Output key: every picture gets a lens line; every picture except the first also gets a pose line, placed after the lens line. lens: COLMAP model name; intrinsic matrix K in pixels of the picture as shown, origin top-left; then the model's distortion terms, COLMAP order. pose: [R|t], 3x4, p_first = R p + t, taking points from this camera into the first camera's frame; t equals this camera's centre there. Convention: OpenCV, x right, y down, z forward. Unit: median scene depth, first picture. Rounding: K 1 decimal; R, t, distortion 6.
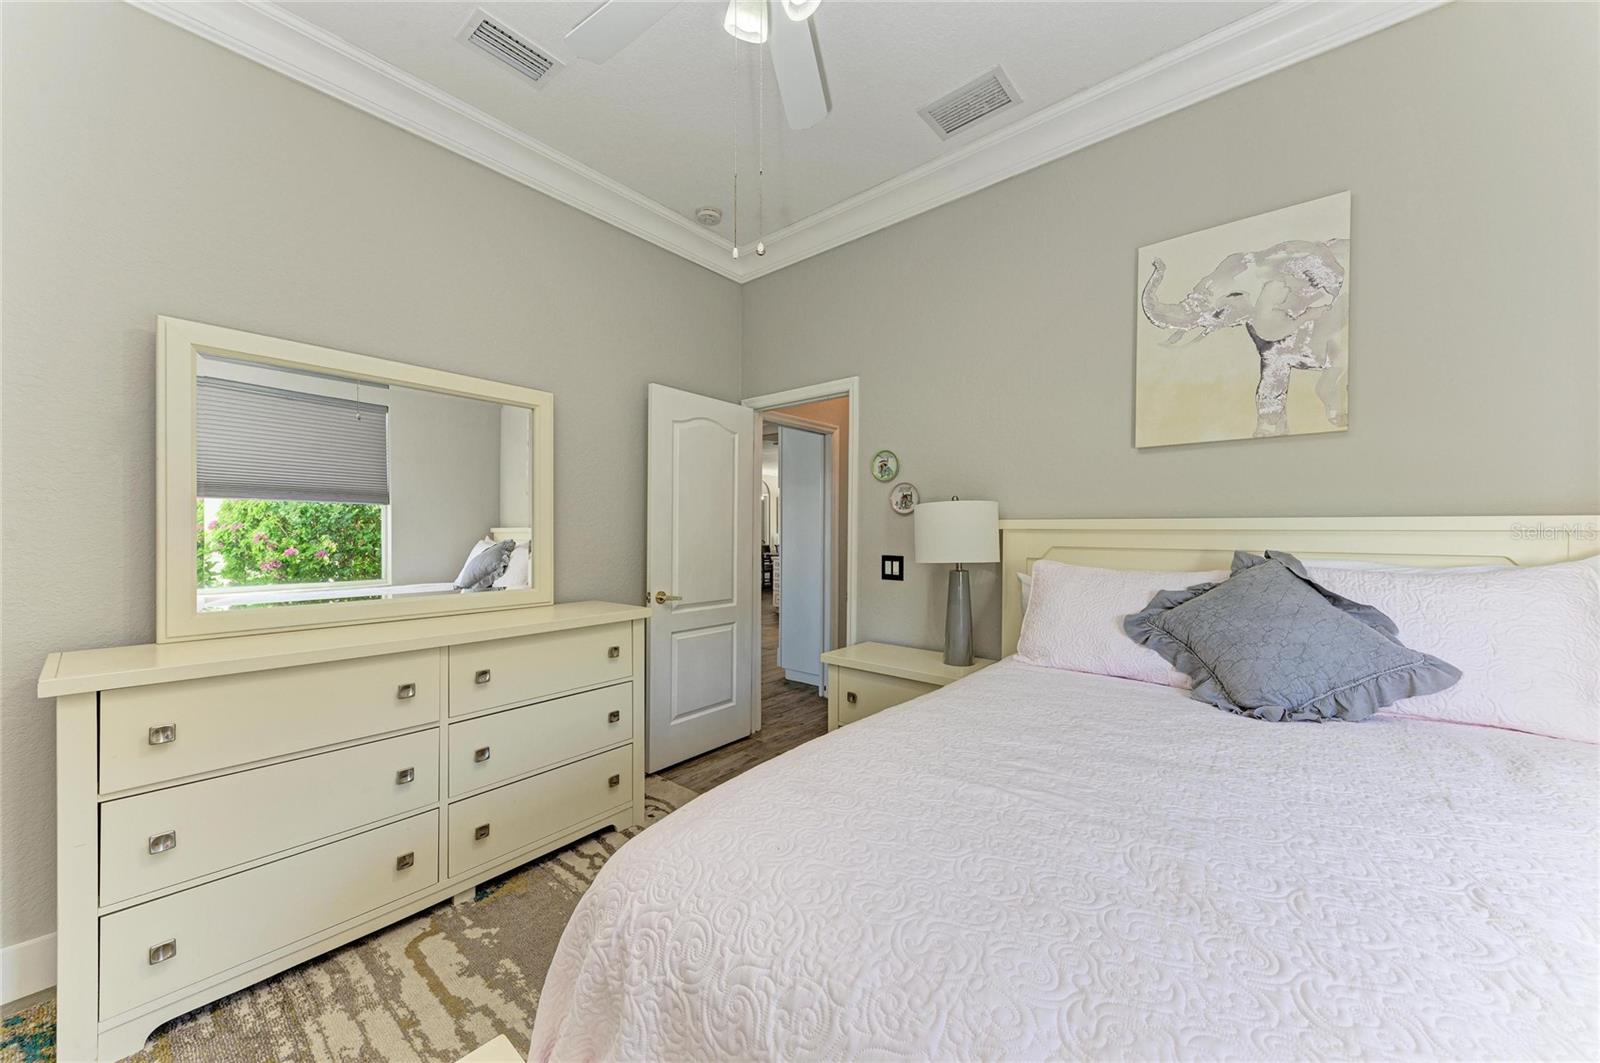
lens RADIAL K [[559.4, 0, 802.6], [0, 559.4, 535.6], [0, 0, 1]] dist [0.010642, -0.002439]
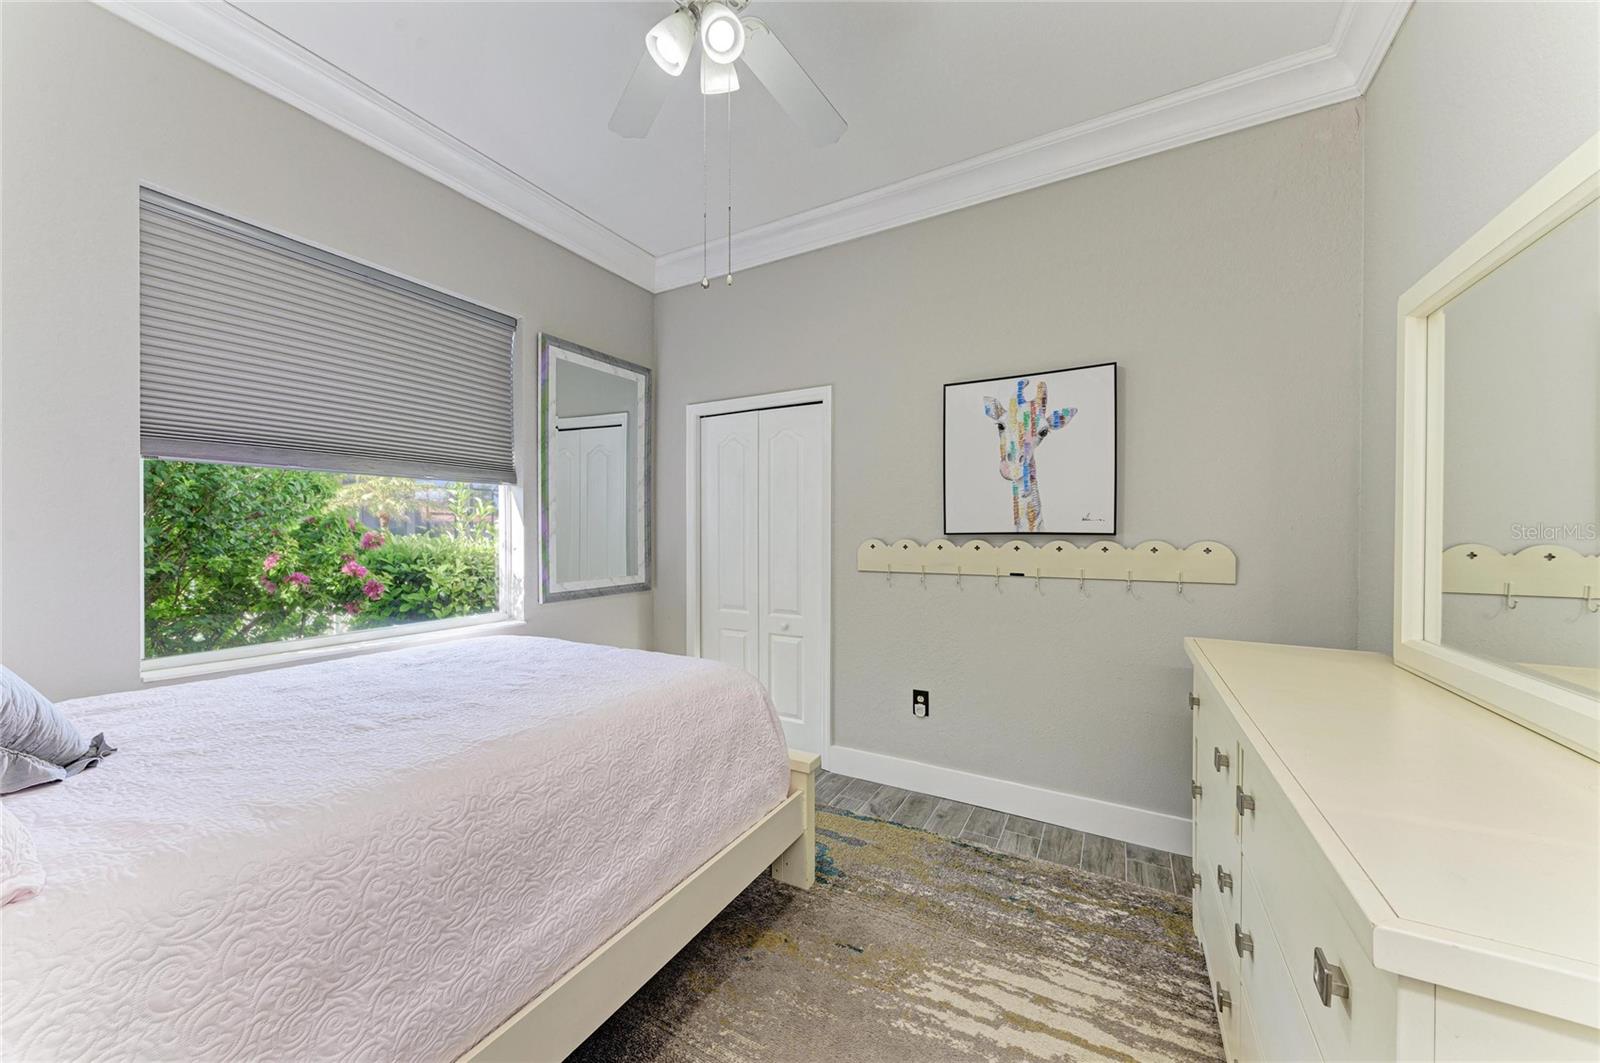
lens RADIAL K [[559.4, 0, 802.0], [0, 559.4, 531.2], [0, 0, 1]] dist [0.010642, -0.002439]
pose [[-0.983244, -0.015955, -0.181595, -0.049872], [-0.016569, 0.999861, 0.001867, -0.007184], [0.181540, 0.004844, -0.983372, 1.855741]]
